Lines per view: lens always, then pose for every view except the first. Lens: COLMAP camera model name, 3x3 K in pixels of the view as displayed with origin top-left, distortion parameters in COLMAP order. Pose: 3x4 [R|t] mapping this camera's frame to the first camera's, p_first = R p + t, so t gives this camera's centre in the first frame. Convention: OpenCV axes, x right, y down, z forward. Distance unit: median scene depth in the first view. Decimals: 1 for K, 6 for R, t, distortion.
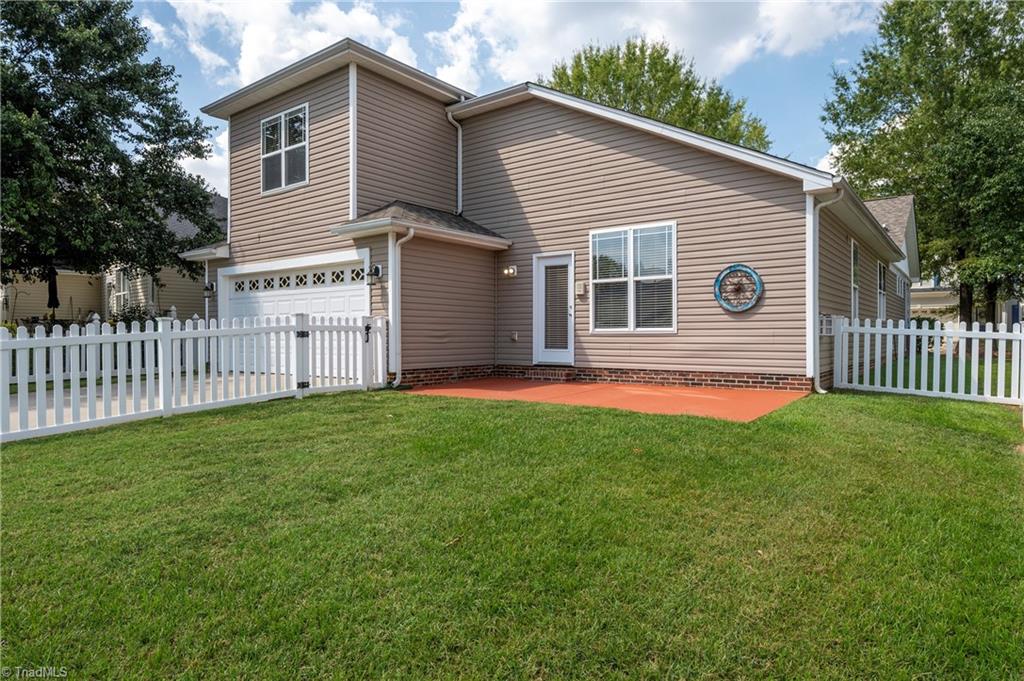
lens RADIAL K [[591.9, 0, 510.8], [0, 591.9, 344.1], [0, 0, 1]] dist [0.004655, 0.000444]
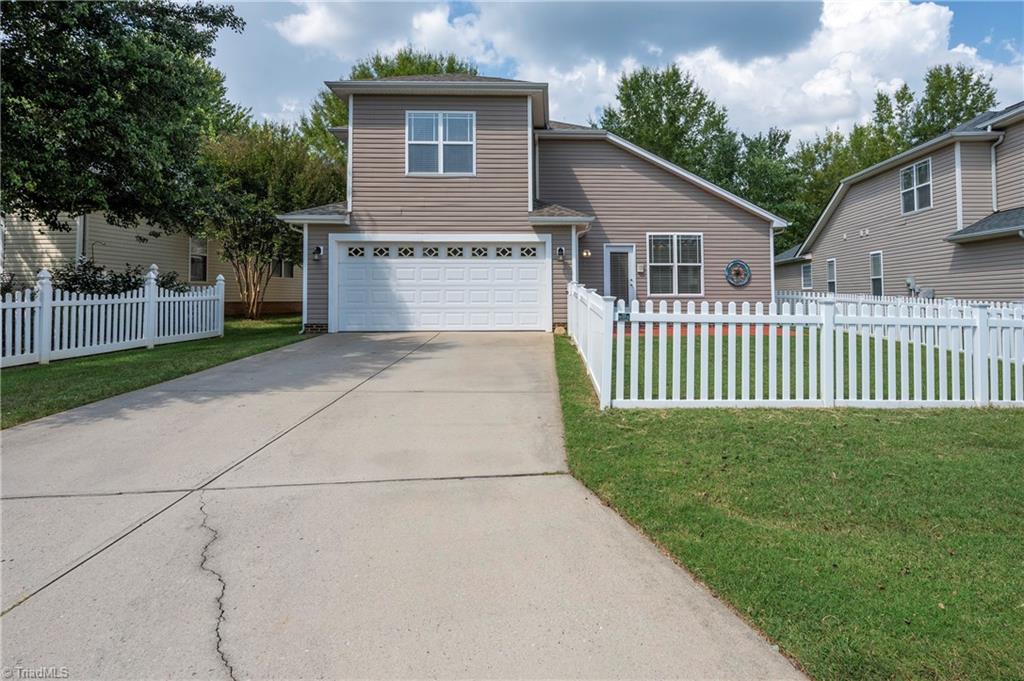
lens RADIAL K [[550.8, 0, 554.3], [0, 550.8, 300.5], [0, 0, 1]] dist [-0.002186, -0.000069]
pose [[0.788983, 0.001225, 0.614414, -0.961912], [0.009125, 0.999864, -0.013711, 0.009495], [-0.614348, 0.016424, 0.788865, -0.012589]]
